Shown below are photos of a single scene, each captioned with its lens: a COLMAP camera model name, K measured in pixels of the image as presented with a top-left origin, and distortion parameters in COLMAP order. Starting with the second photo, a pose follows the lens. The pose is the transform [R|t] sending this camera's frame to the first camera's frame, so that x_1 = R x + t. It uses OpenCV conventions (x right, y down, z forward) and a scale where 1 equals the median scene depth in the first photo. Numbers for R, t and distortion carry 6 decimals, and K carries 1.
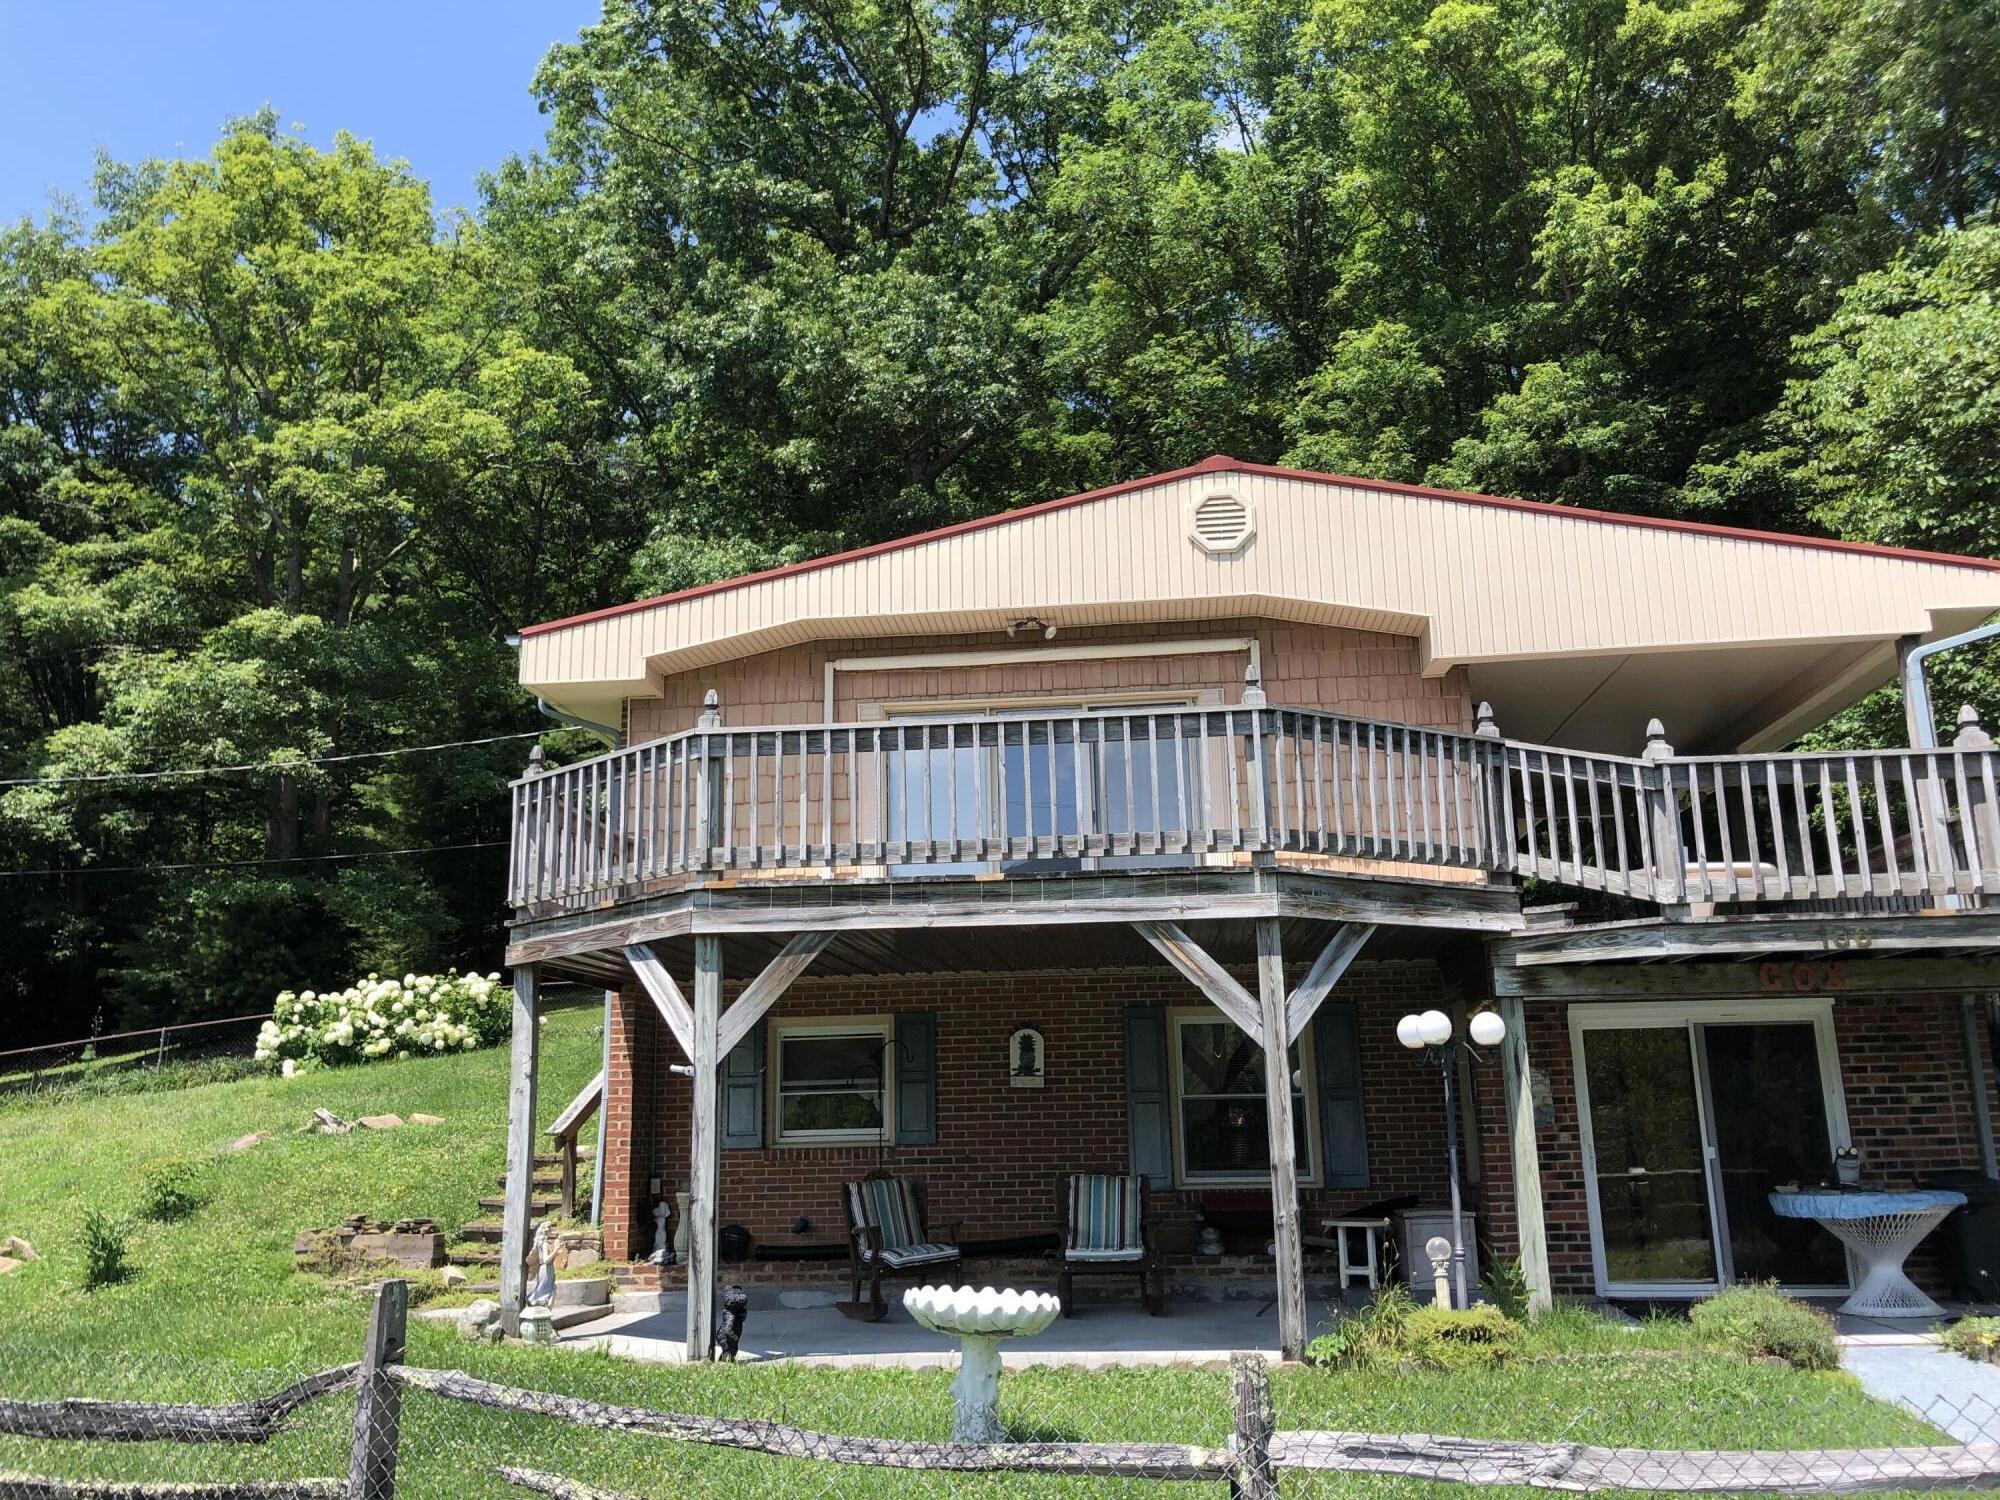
lens RADIAL K [[1629.9, 0, 996.0], [0, 1629.9, 753.5], [0, 0, 1]] dist [0.043062, -0.050171]
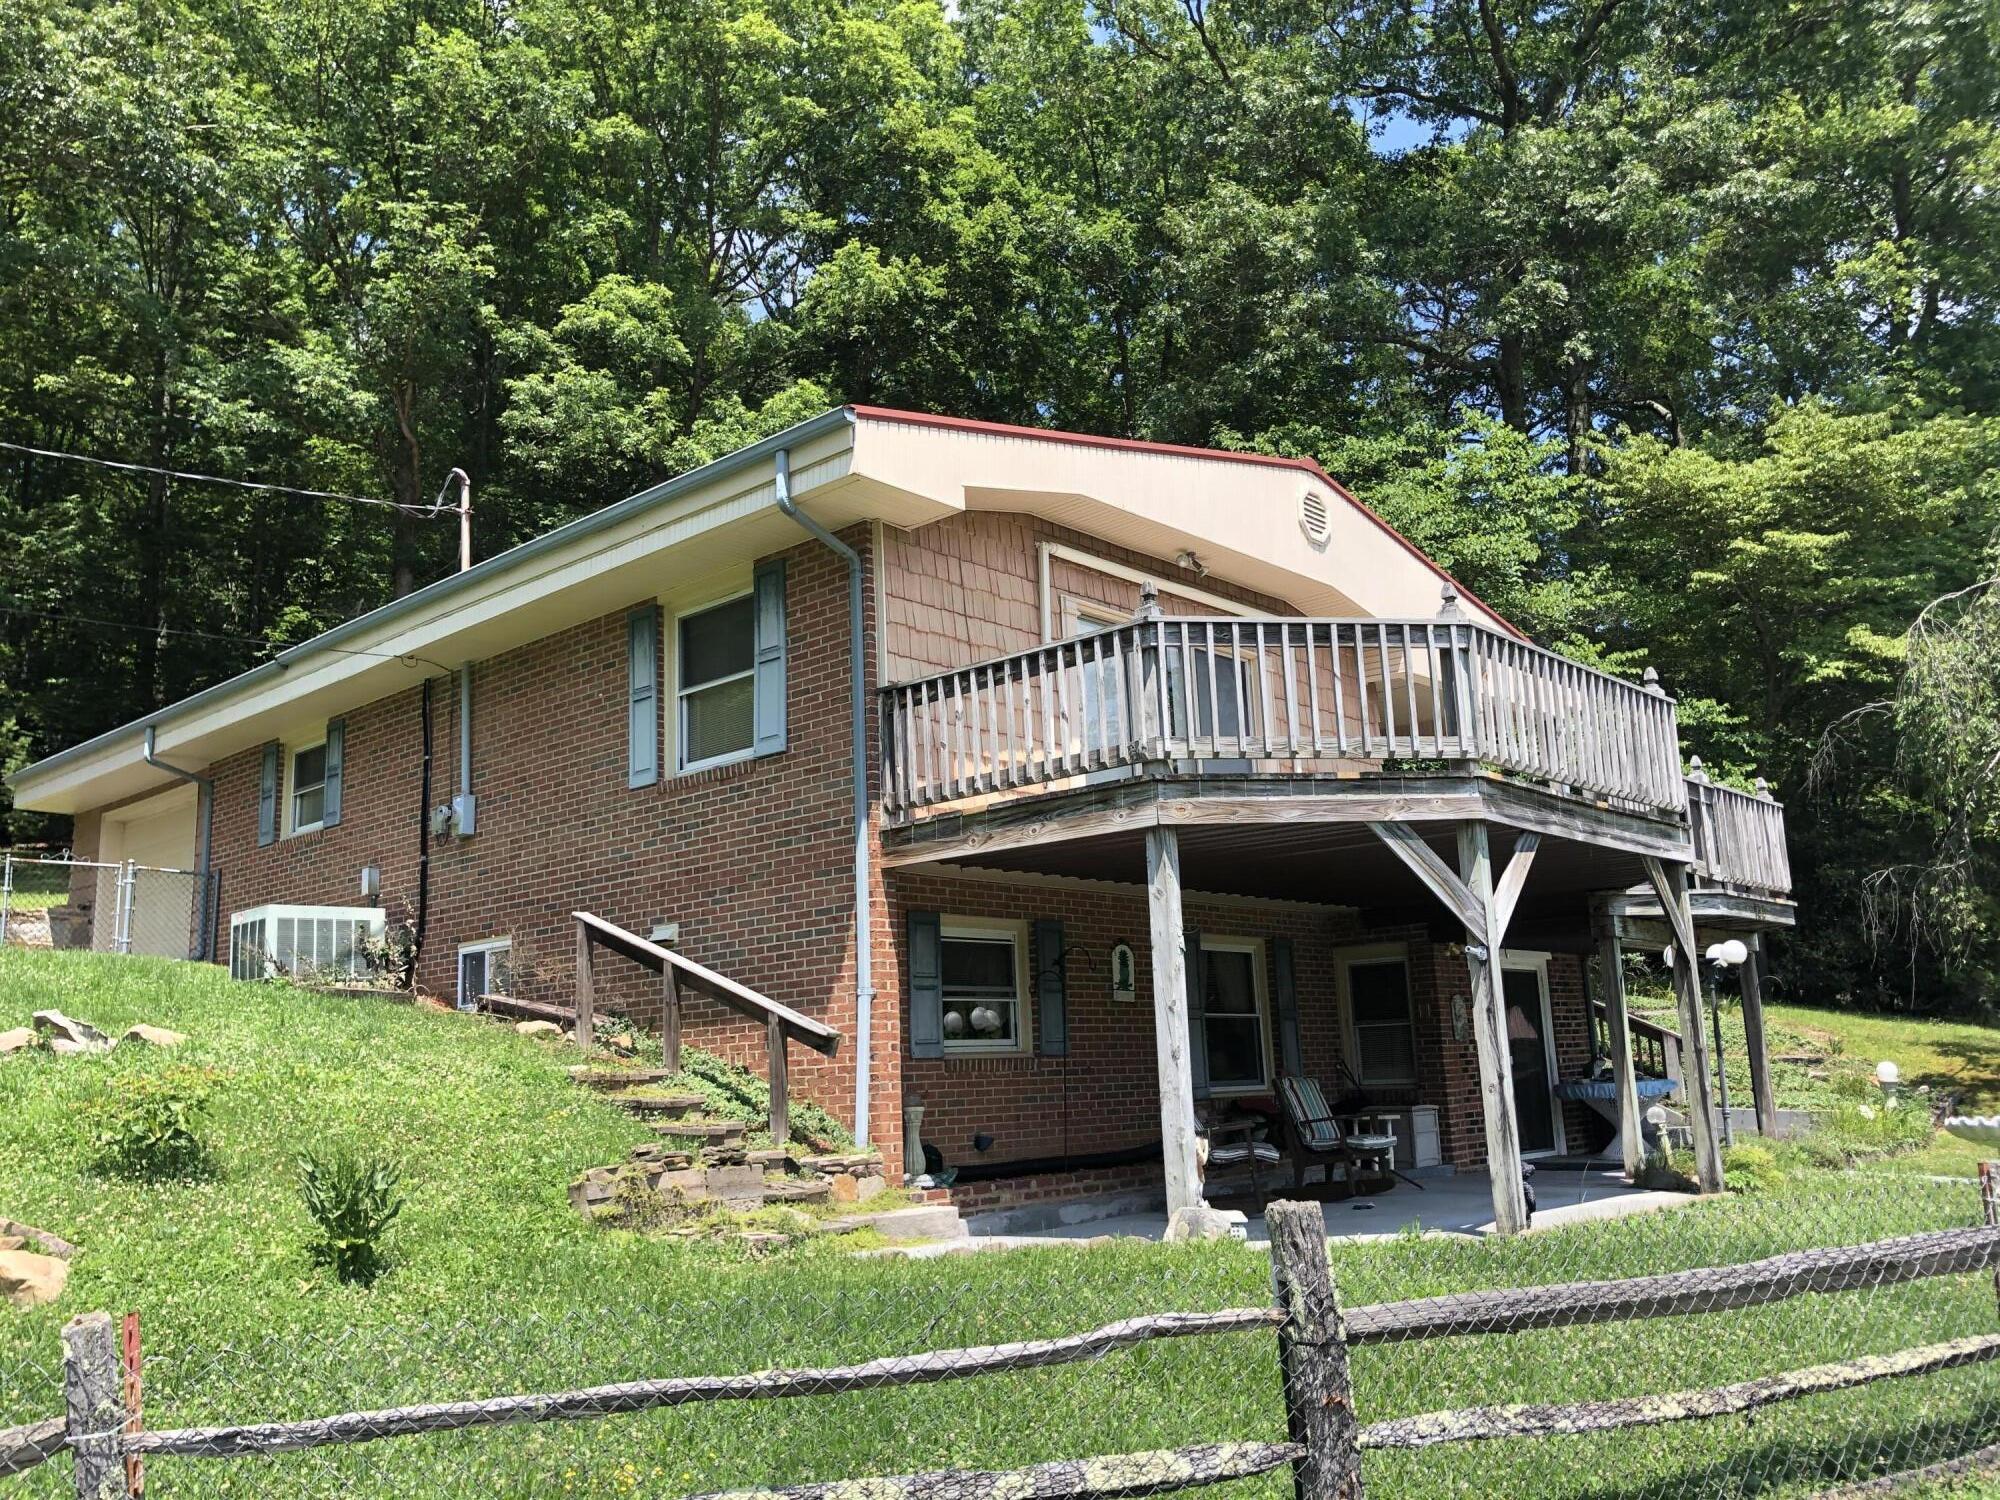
lens RADIAL K [[1629.9, 0, 1004.6], [0, 1629.9, 732.2], [0, 0, 1]] dist [0.043062, -0.050171]
pose [[0.588550, 0.166089, 0.791216, -0.895646], [-0.157863, 0.983441, -0.089013, 0.147768], [-0.792899, -0.072515, 0.605023, 0.473314]]
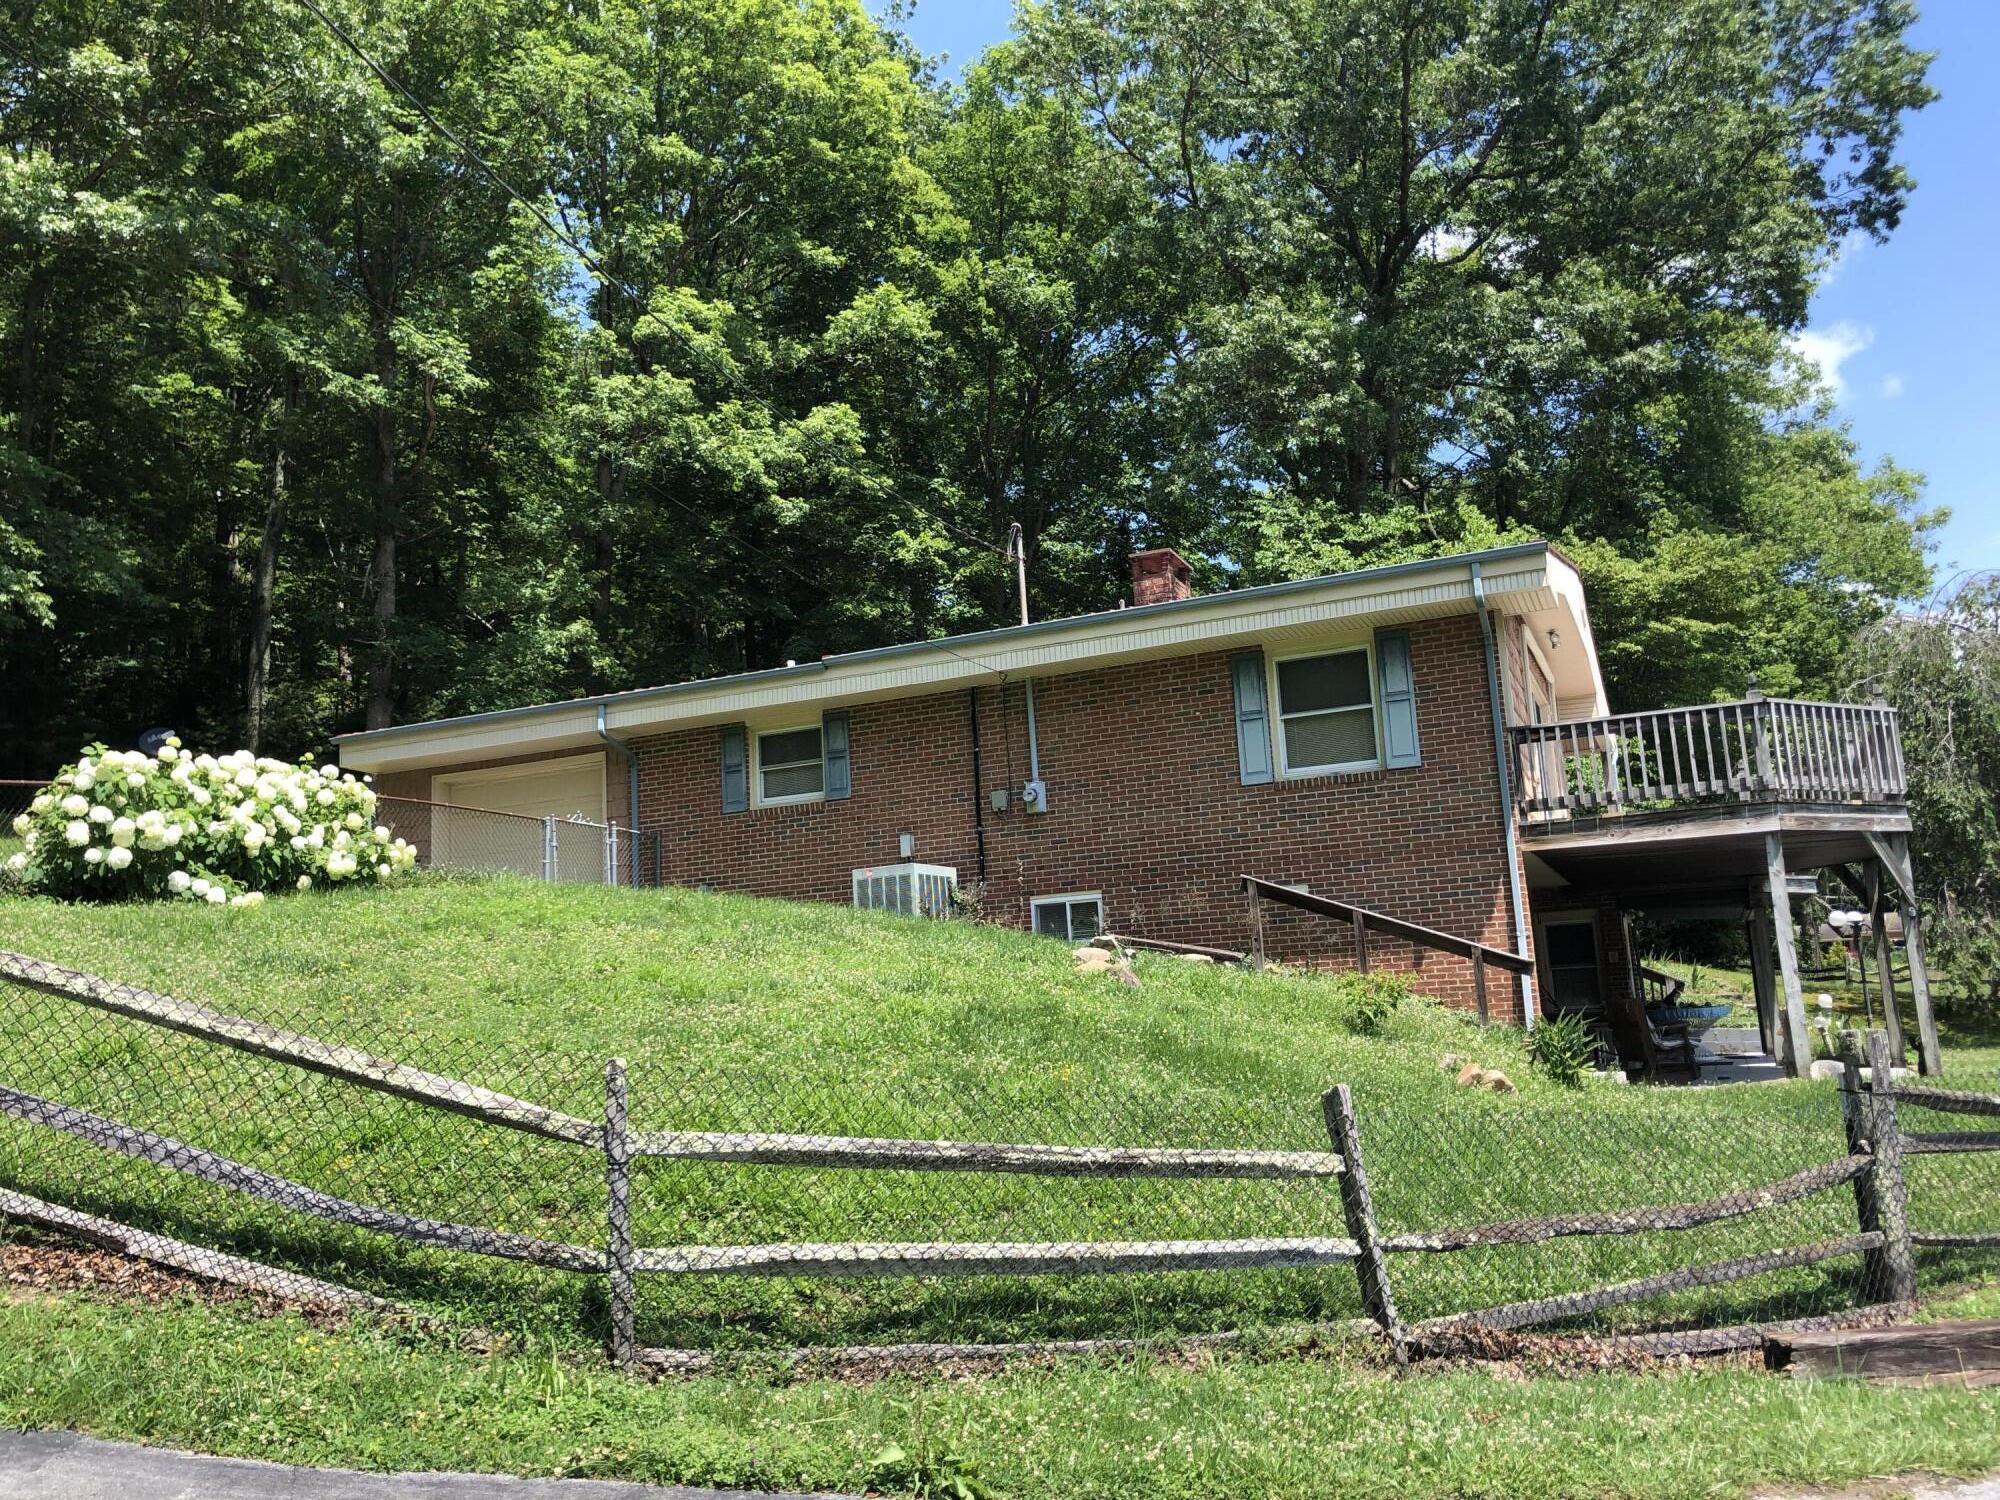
lens RADIAL K [[1629.9, 0, 990.2], [0, 1629.9, 751.6], [0, 0, 1]] dist [0.043062, -0.050171]
pose [[0.298239, 0.167657, 0.939651, -1.583833], [-0.173601, 0.977561, -0.119321, 0.301818], [-0.938571, -0.127539, 0.320652, 1.029147]]
